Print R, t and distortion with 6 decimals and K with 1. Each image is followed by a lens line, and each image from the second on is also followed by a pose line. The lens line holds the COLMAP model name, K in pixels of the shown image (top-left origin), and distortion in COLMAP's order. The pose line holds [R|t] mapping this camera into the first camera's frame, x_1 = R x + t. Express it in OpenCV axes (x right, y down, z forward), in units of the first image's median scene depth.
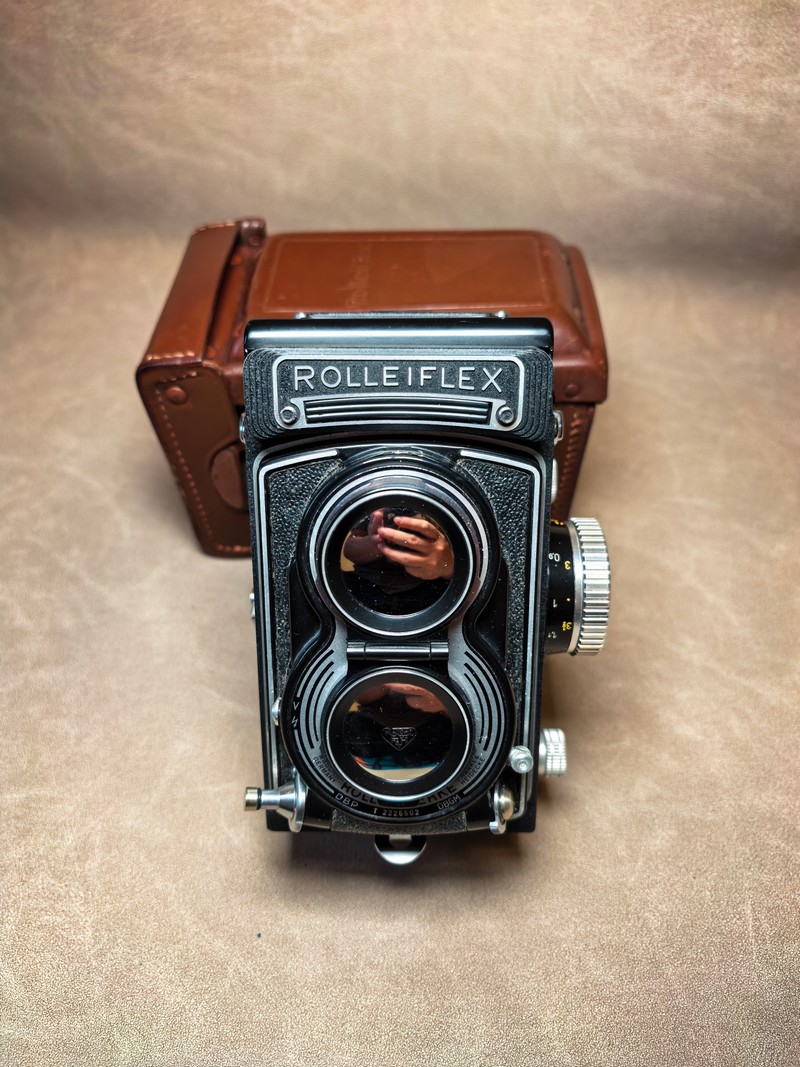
lens RADIAL K [[814.5, 0, 395.5], [0, 814.5, 533.8], [0, 0, 1]] dist [-0.035913, 0.003269]
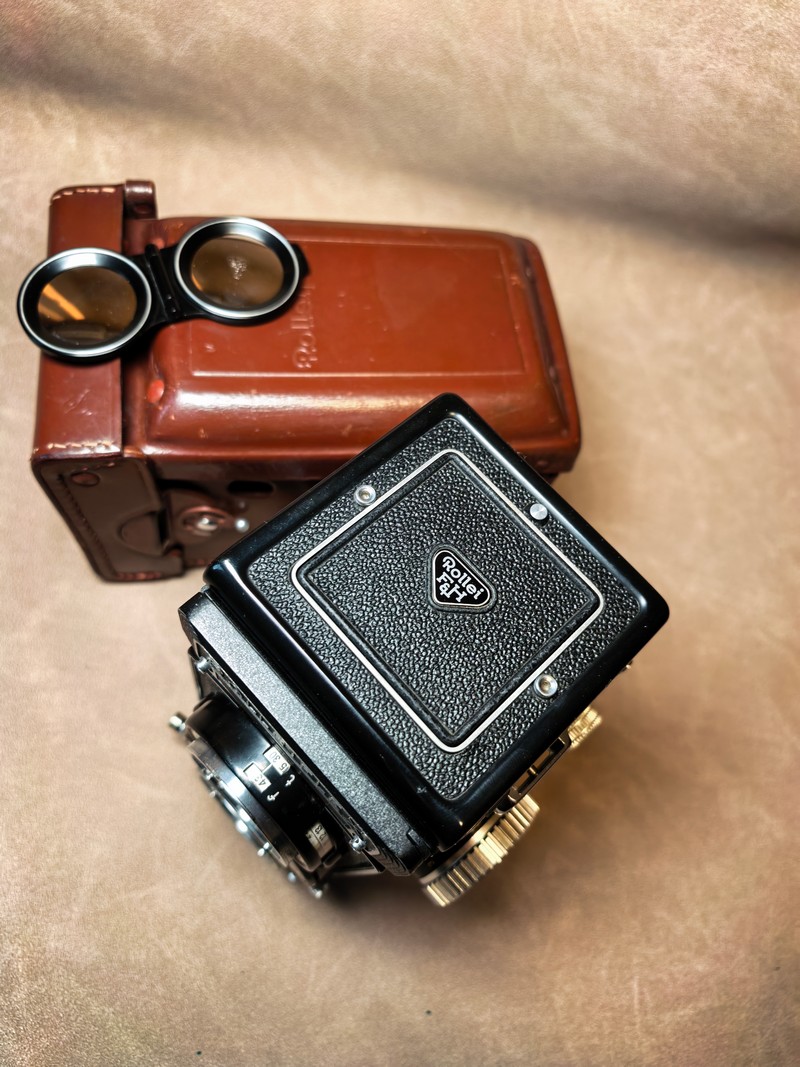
lens RADIAL K [[815.9, 0, 406.7], [0, 815.9, 535.9], [0, 0, 1]] dist [-0.038645, 0.001808]
pose [[0.972334, 0.003335, 0.233572, -0.155174], [-0.082119, 0.940957, 0.328416, -0.486563], [-0.218686, -0.338511, 0.915198, 0.213644]]
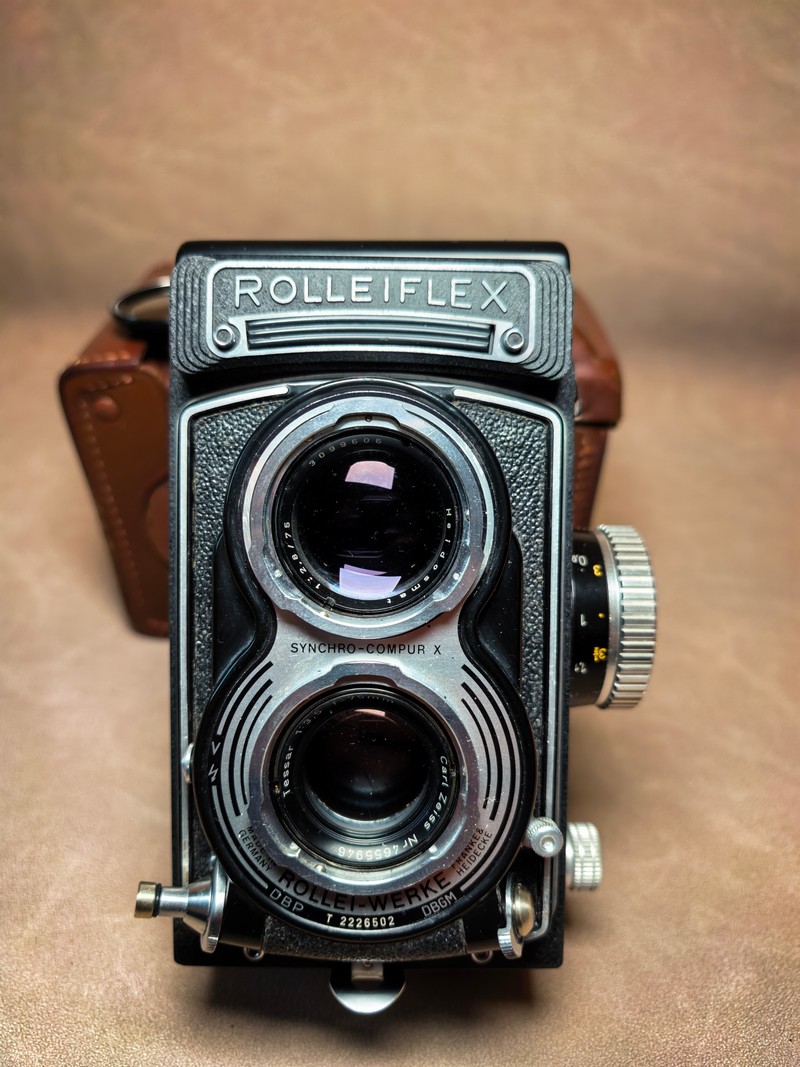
lens RADIAL K [[831.6, 0, 393.4], [0, 831.6, 532.0], [0, 0, 1]] dist [-0.080067, 0.040870]
pose [[0.999696, 0.012692, 0.021131, 0.008248], [-0.007573, 0.973934, -0.226707, 0.158713], [-0.023458, 0.226478, 0.973734, 0.233782]]
